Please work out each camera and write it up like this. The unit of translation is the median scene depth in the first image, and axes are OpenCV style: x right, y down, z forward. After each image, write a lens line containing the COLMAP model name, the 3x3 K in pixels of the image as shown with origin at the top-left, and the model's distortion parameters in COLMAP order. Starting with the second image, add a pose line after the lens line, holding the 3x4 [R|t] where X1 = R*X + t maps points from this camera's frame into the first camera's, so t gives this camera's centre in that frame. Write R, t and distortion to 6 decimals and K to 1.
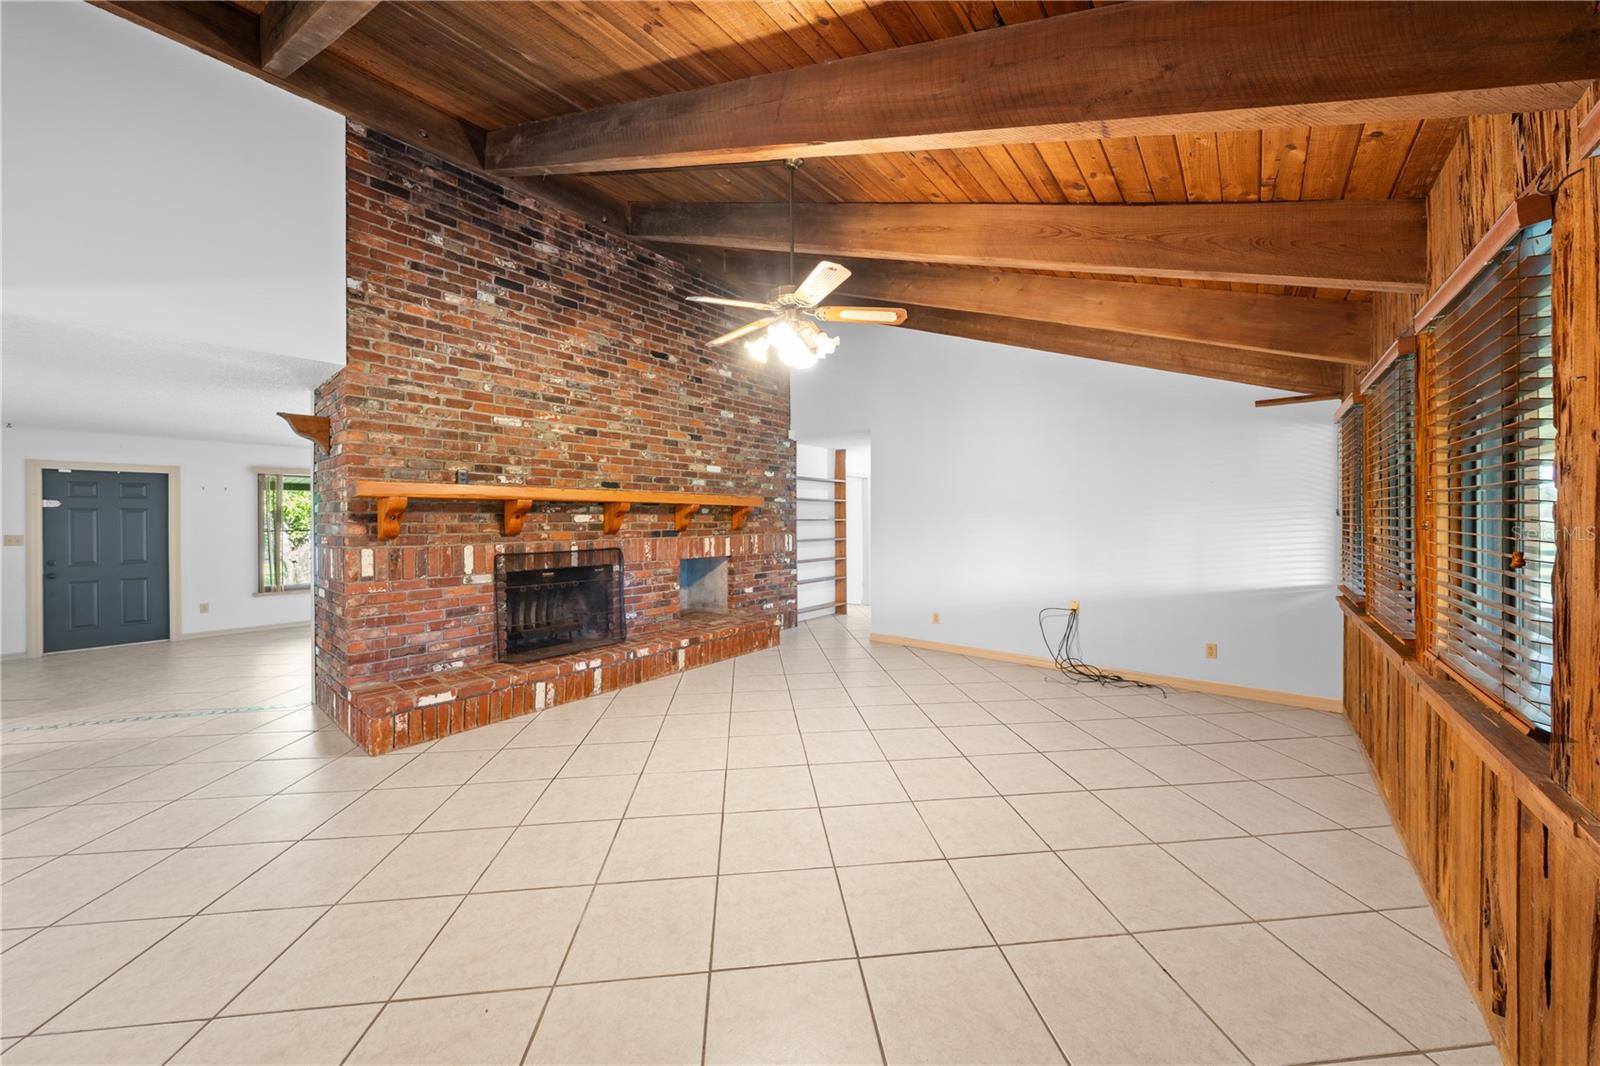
lens RADIAL K [[546.3, 0, 802.5], [0, 546.3, 519.6], [0, 0, 1]] dist [-0.009395, 0.000226]
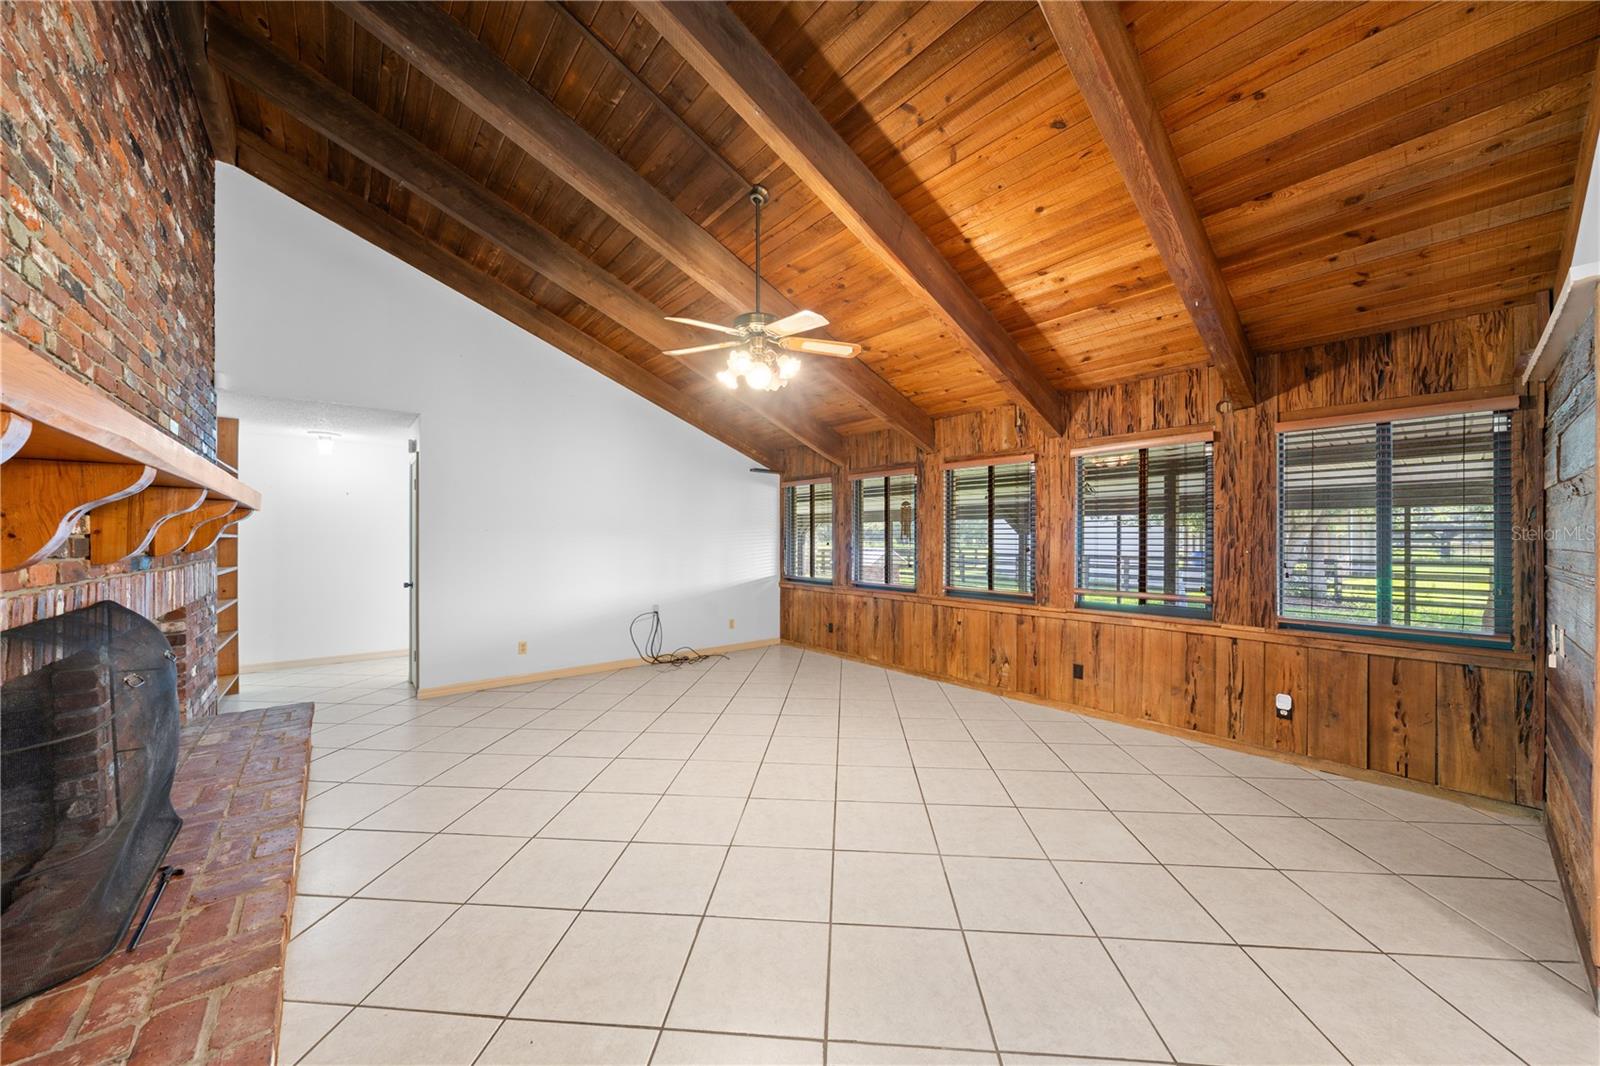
lens RADIAL K [[554.6, 0, 802.3], [0, 554.6, 538.7], [0, 0, 1]] dist [-0.000311, -0.000071]
pose [[0.184886, 0.007230, 0.982733, -0.668741], [-0.001703, 0.999974, -0.007036, 0.009035], [-0.982758, -0.000372, 0.184894, 0.451495]]
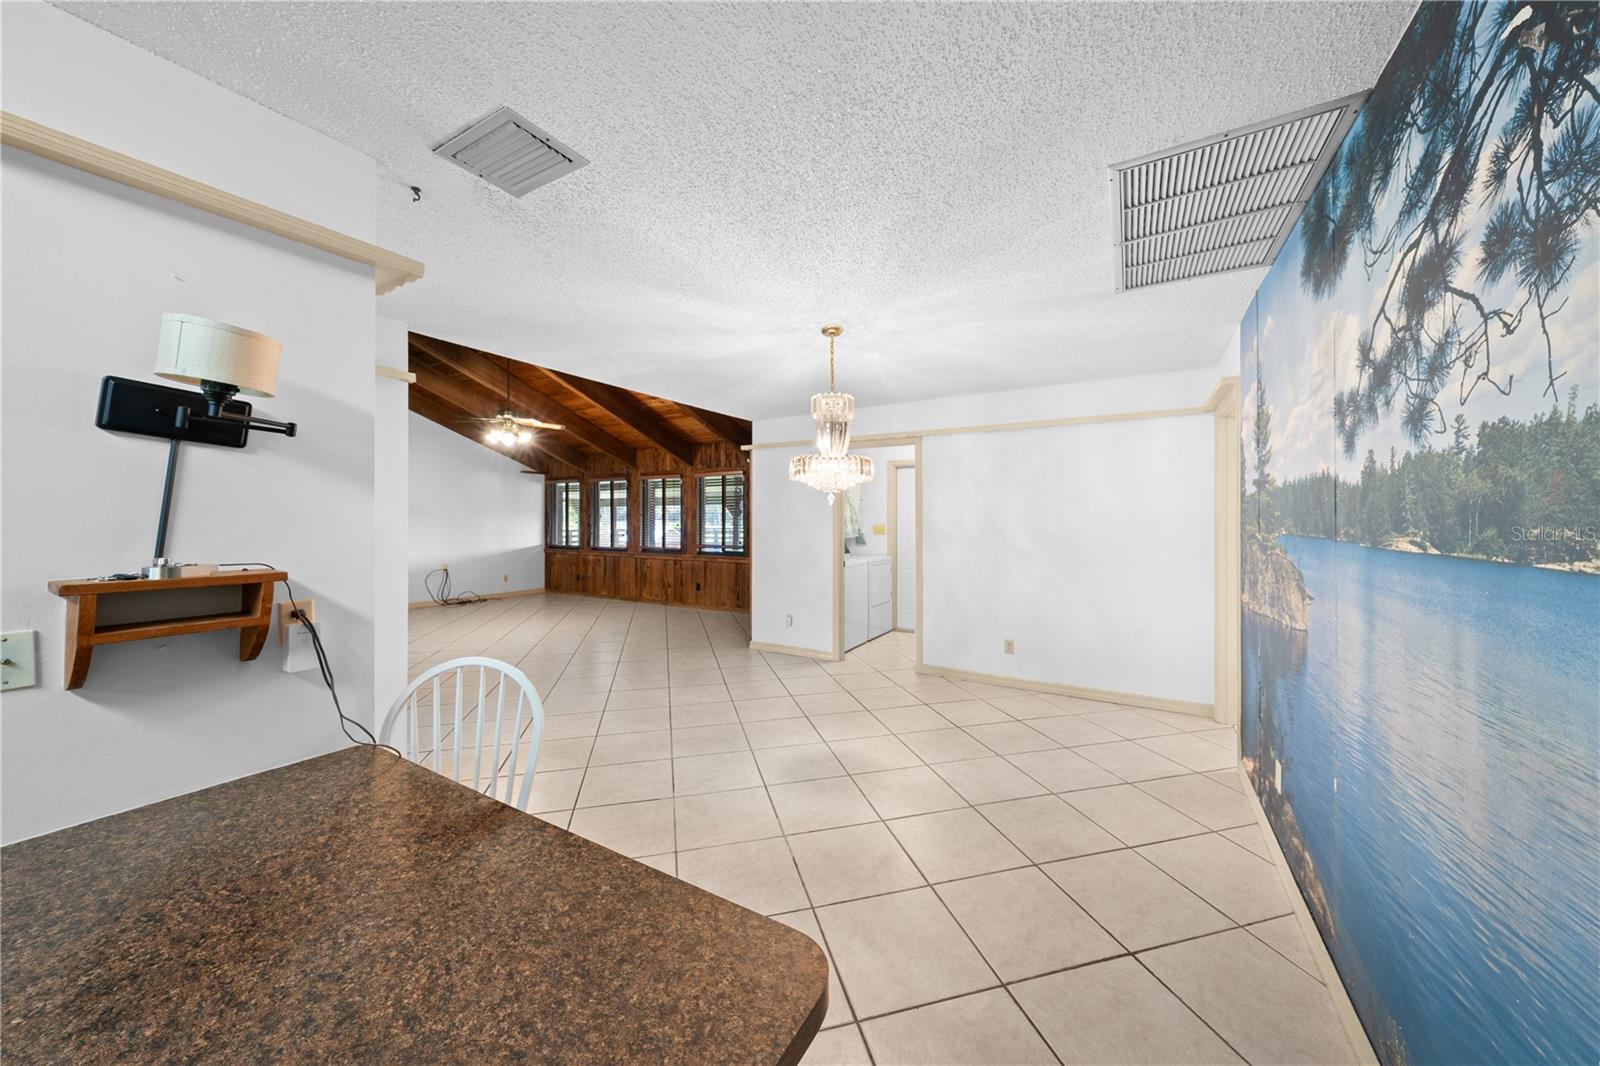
lens RADIAL K [[548.2, 0, 803.8], [0, 548.2, 512.0], [0, 0, 1]] dist [0.000900, -0.000019]
pose [[-0.147191, 0.020089, 0.988904, -1.466387], [0.001590, 0.999797, -0.020074, 0.014585], [-0.989107, -0.001382, -0.147193, 0.106461]]
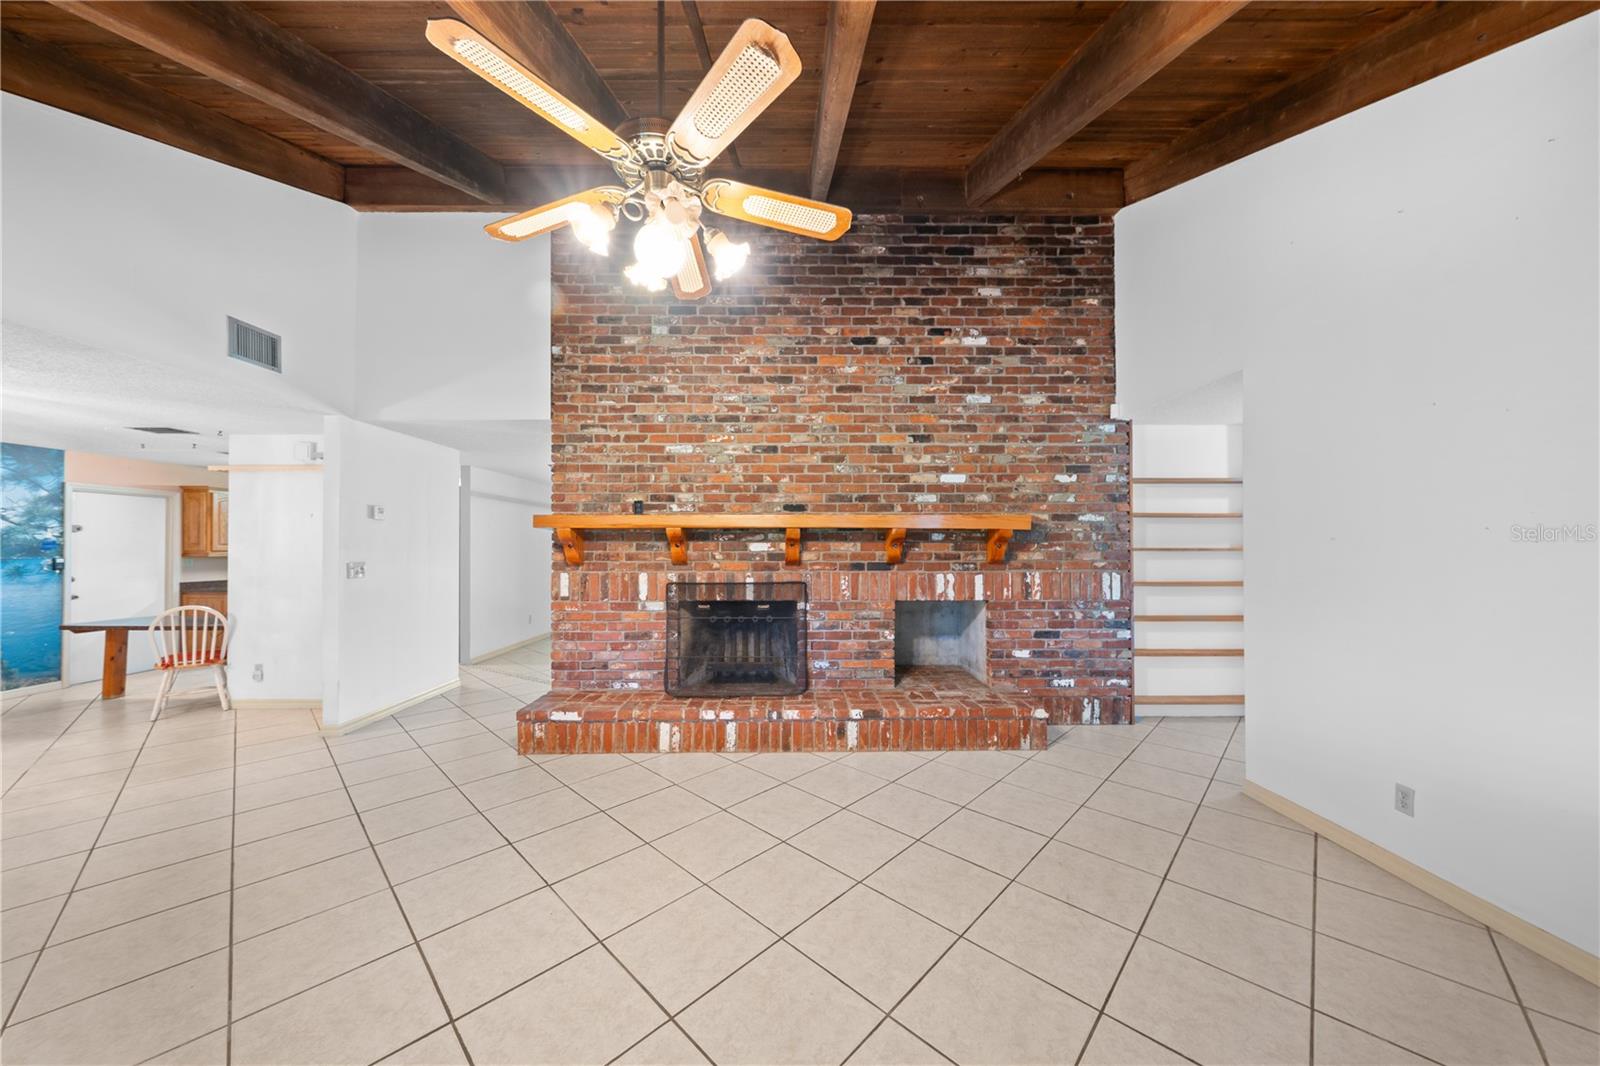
lens RADIAL K [[538.5, 0, 800.6], [0, 538.5, 541.6], [0, 0, 1]] dist [-0.000410, -0.000035]
pose [[0.640982, -0.002824, -0.767551, 0.312338], [-0.001978, 0.999984, -0.005330, -0.006374], [0.767554, 0.004935, 0.640966, 0.482529]]
